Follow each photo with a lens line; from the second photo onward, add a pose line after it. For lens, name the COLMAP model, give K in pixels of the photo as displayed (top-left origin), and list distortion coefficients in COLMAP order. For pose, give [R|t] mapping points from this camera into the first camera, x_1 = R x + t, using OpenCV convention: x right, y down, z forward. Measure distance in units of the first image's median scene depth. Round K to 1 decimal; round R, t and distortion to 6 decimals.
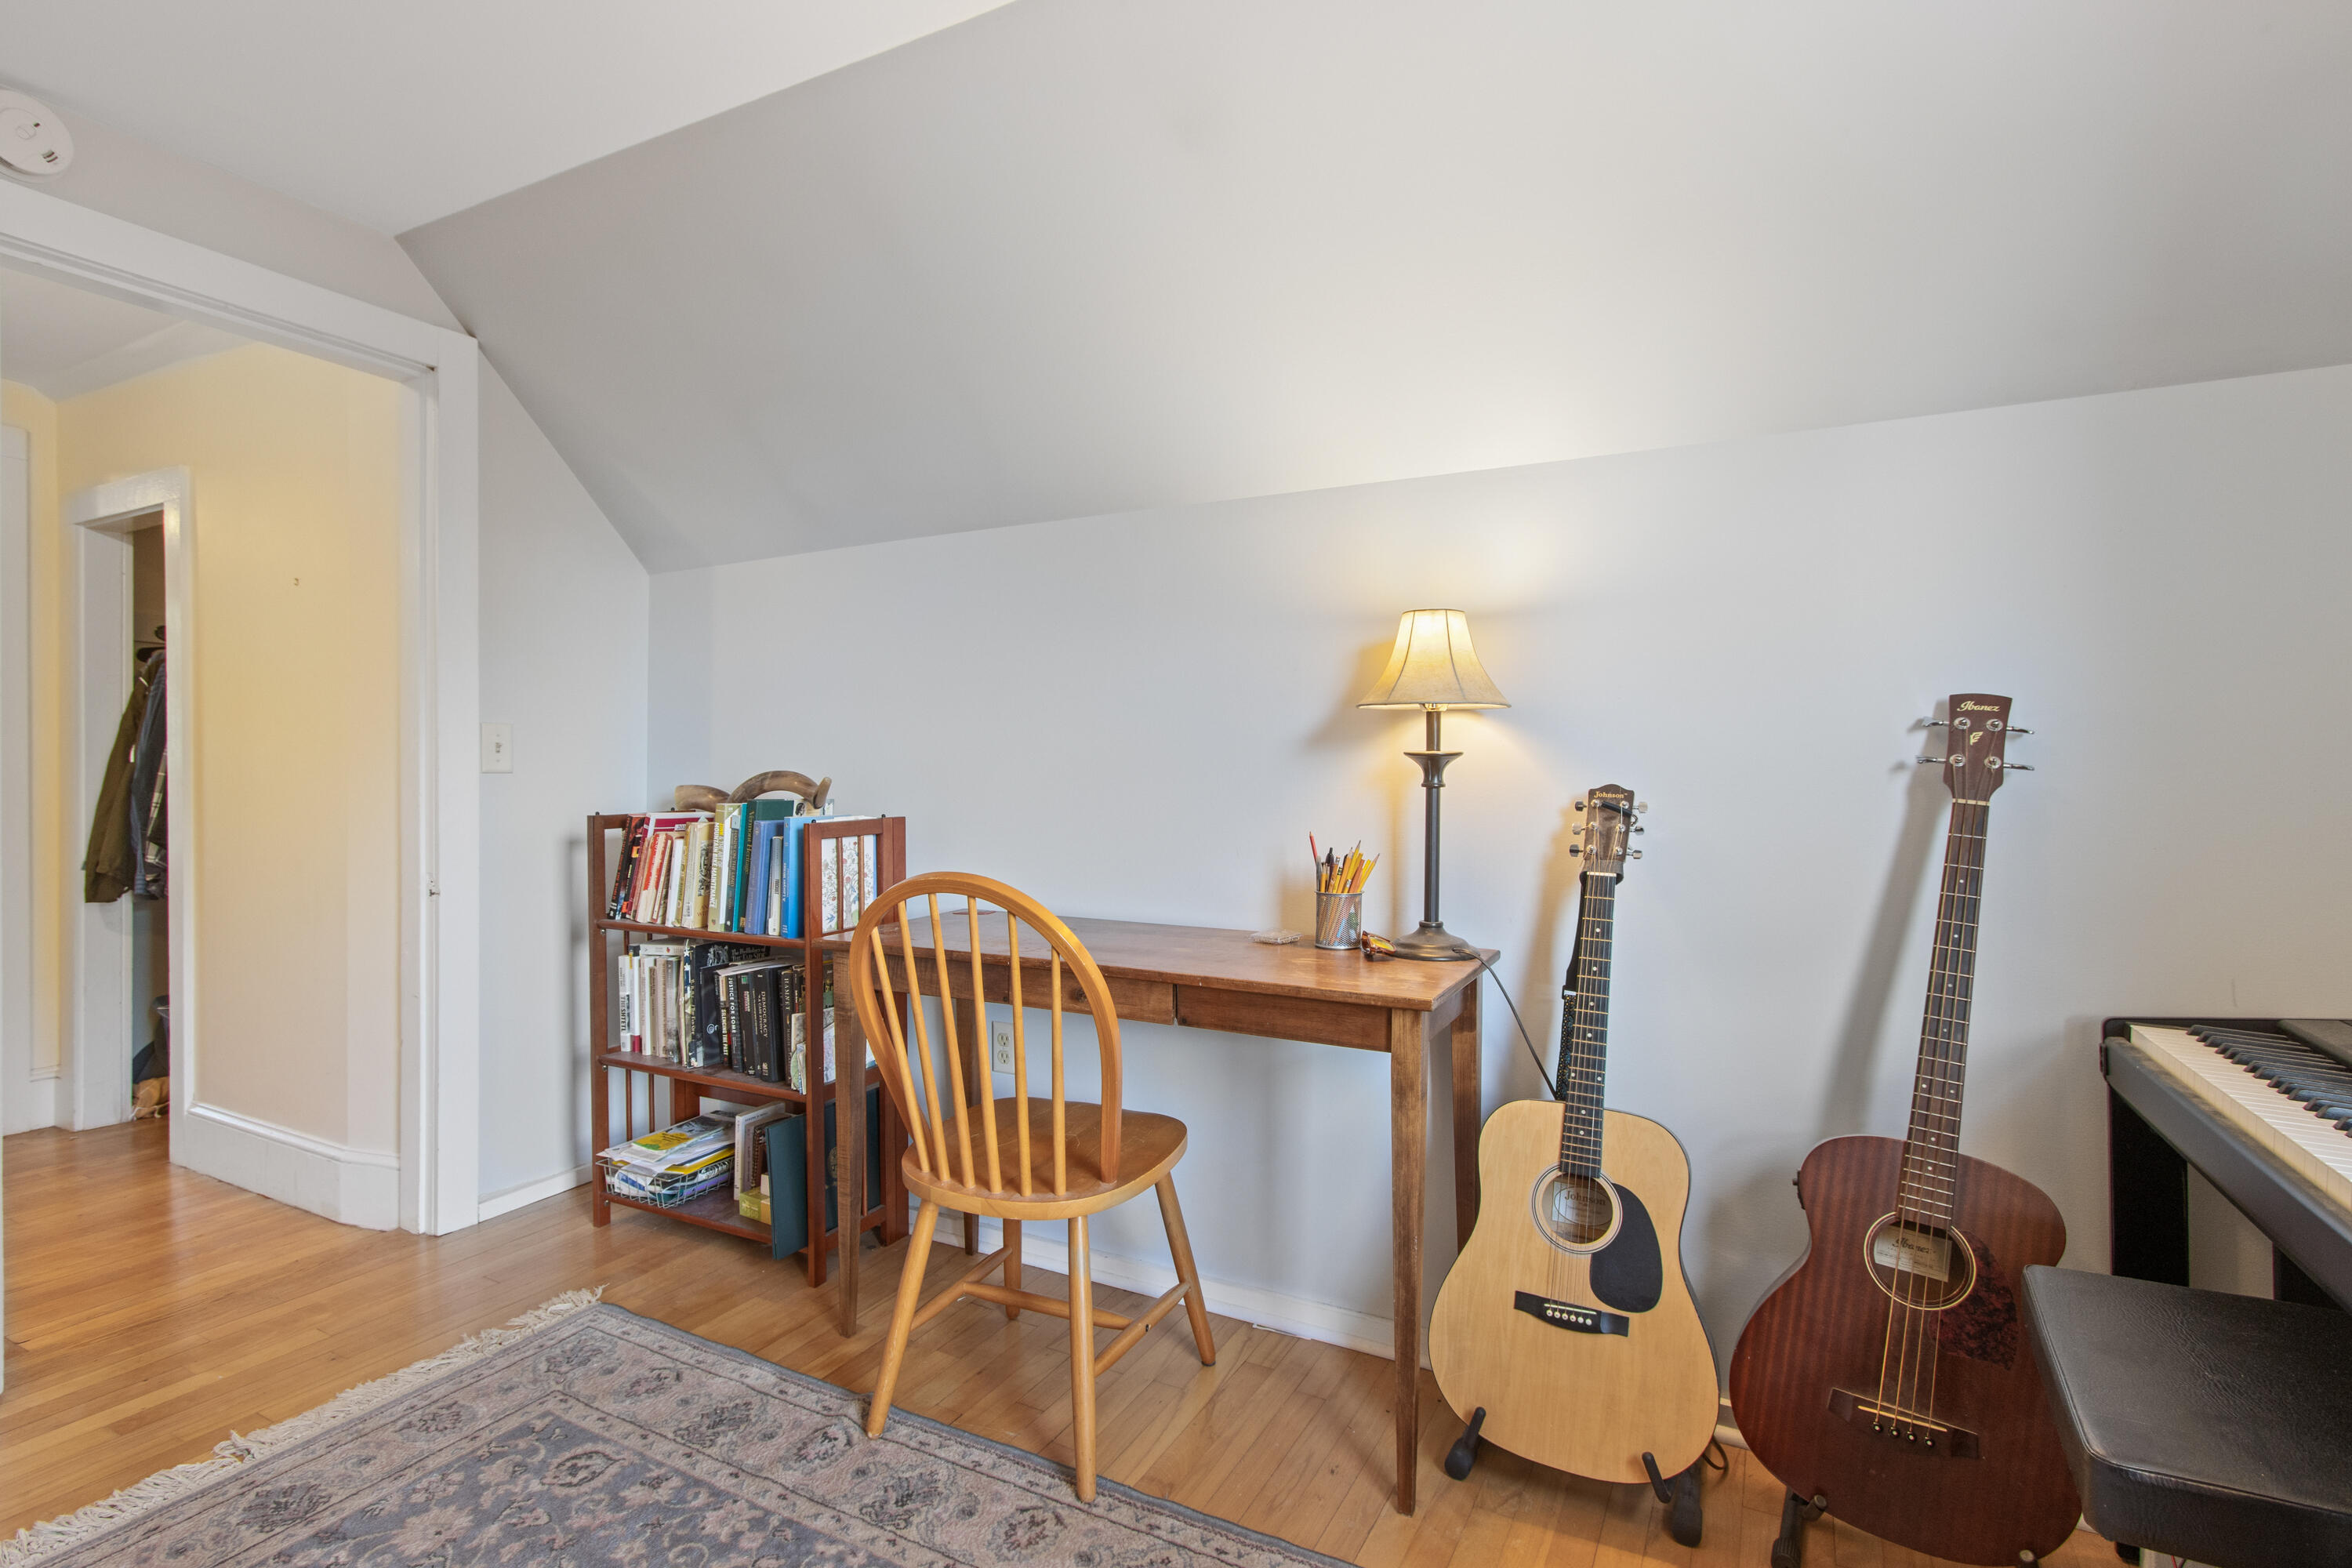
lens RADIAL K [[1120.6, 0, 1178.2], [0, 1120.6, 787.1], [0, 0, 1]] dist [0.009734, -0.000213]
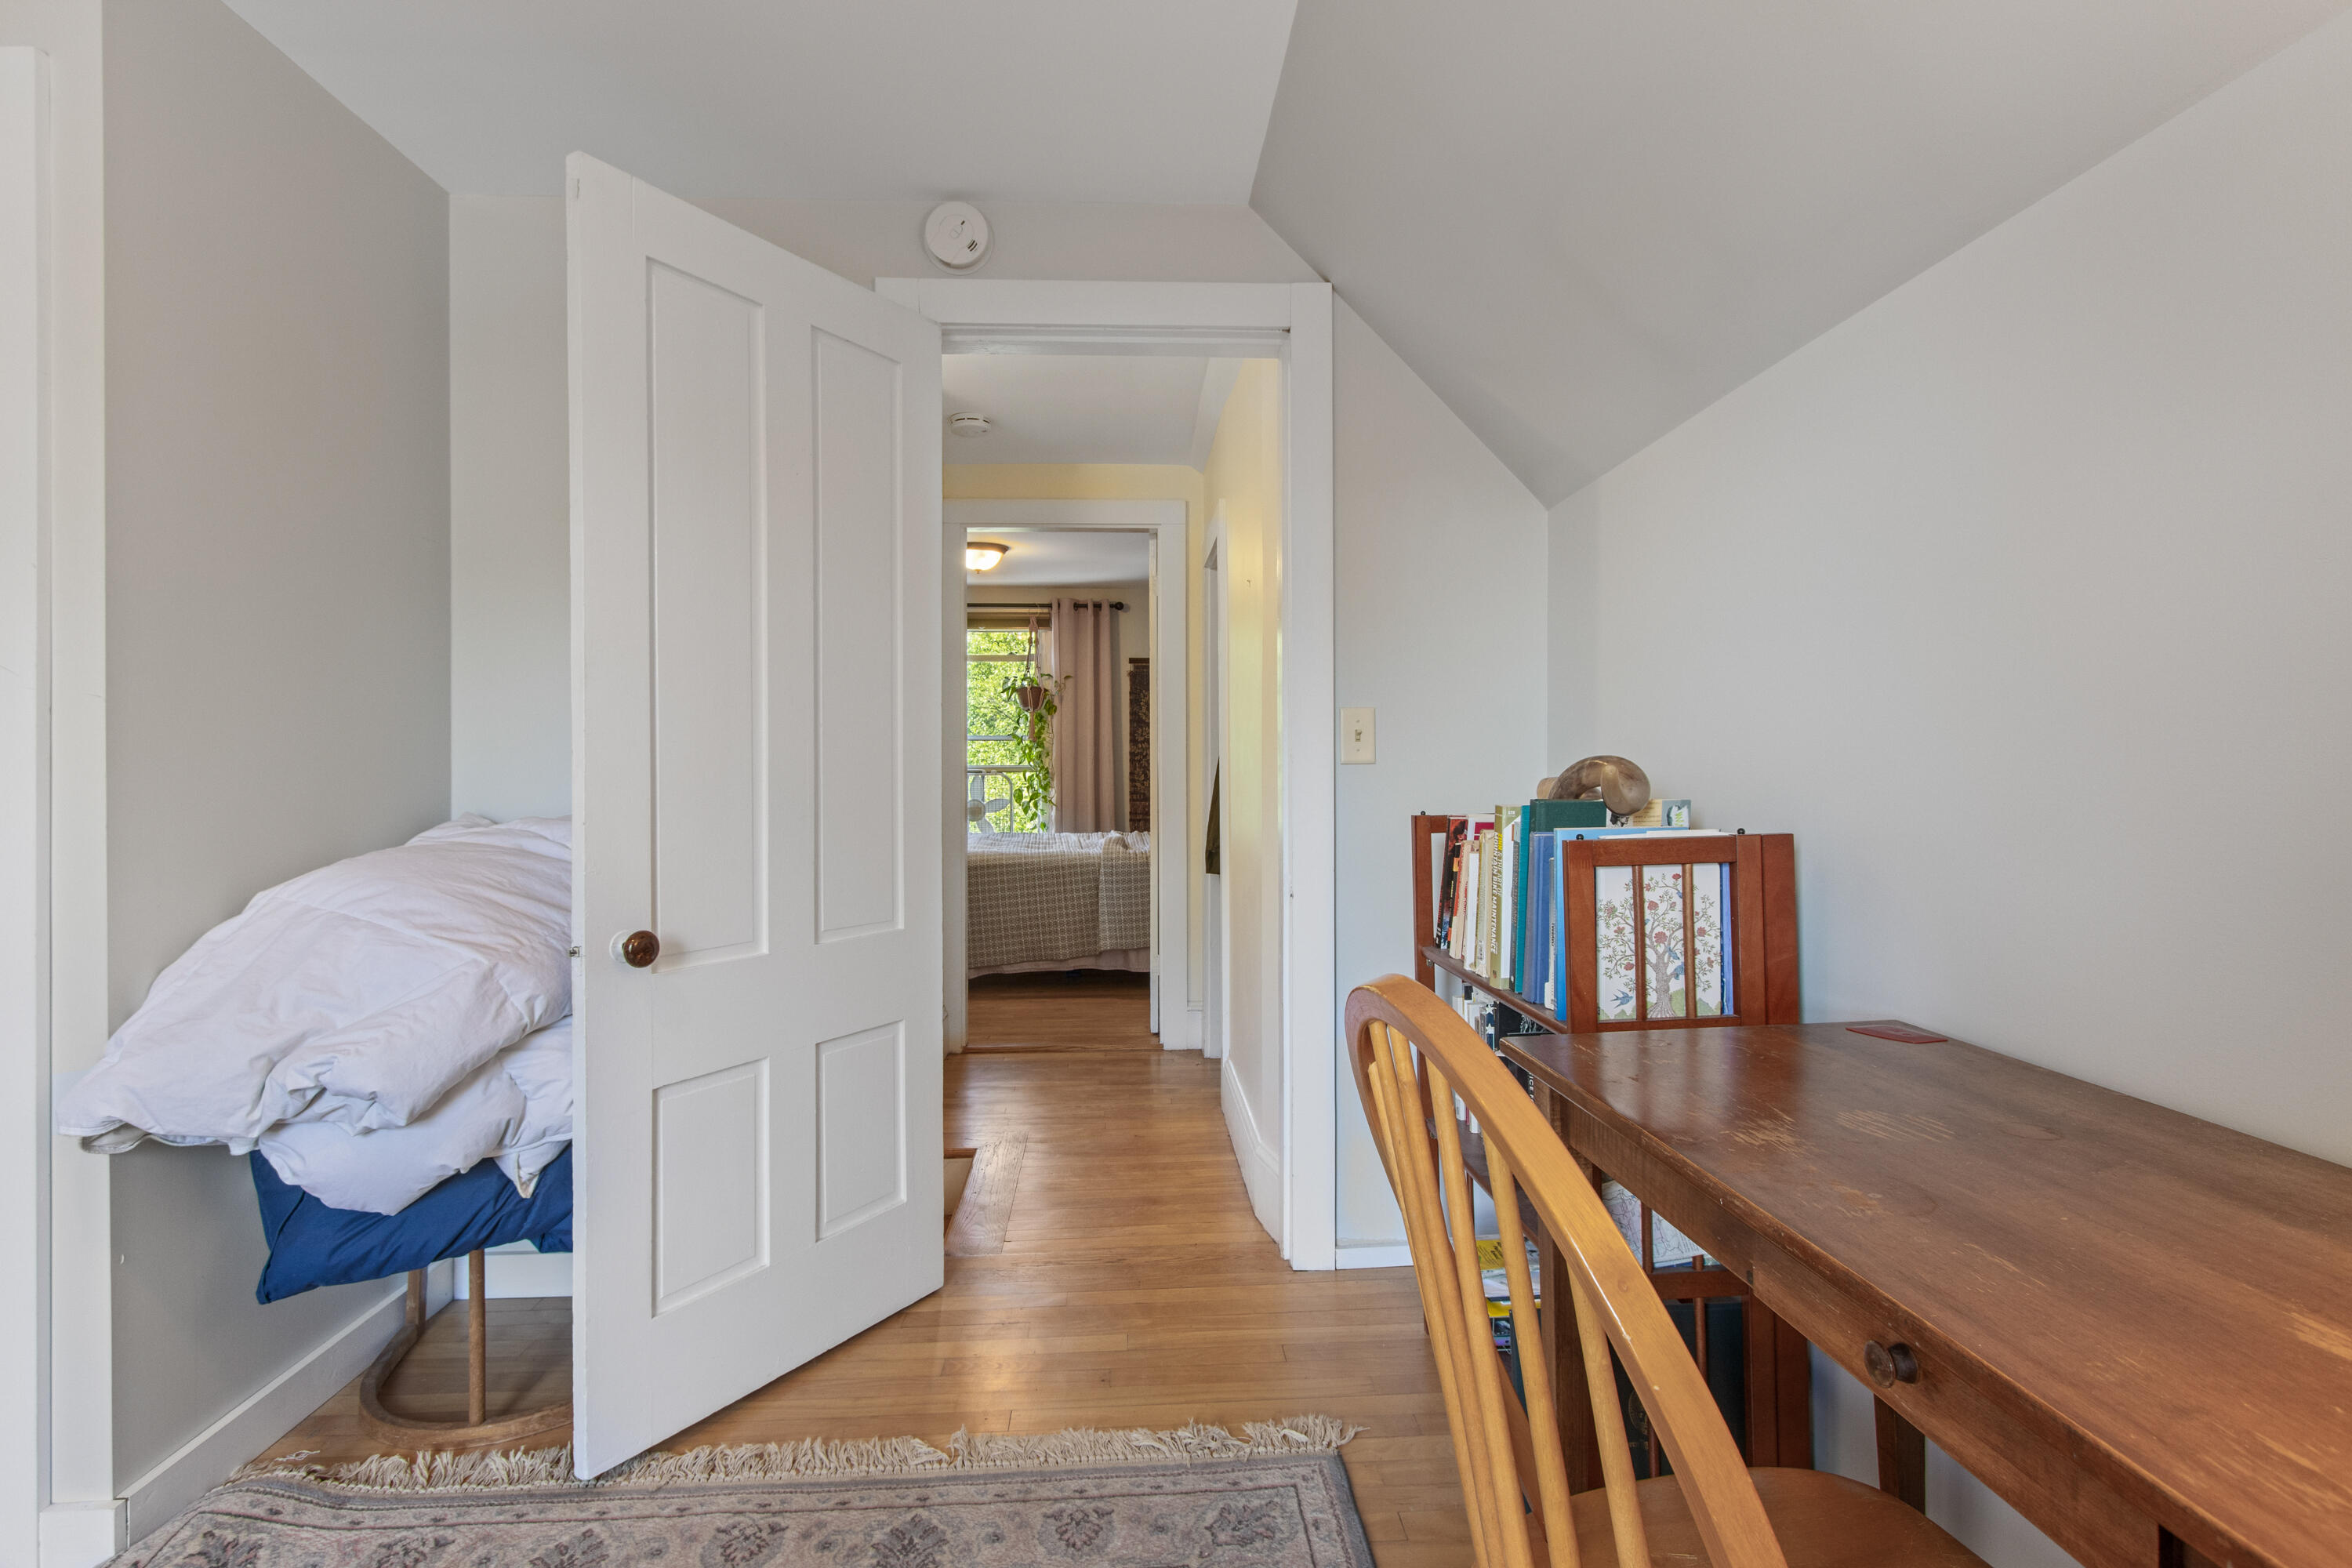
lens RADIAL K [[1120.6, 0, 1166.6], [0, 1120.6, 765.6], [0, 0, 1]] dist [0.009734, -0.000213]
pose [[0.507839, -0.010508, -0.861388, 0.083872], [0.002625, 0.999940, -0.010651, -0.002604], [0.861448, 0.003147, 0.507836, 0.459064]]
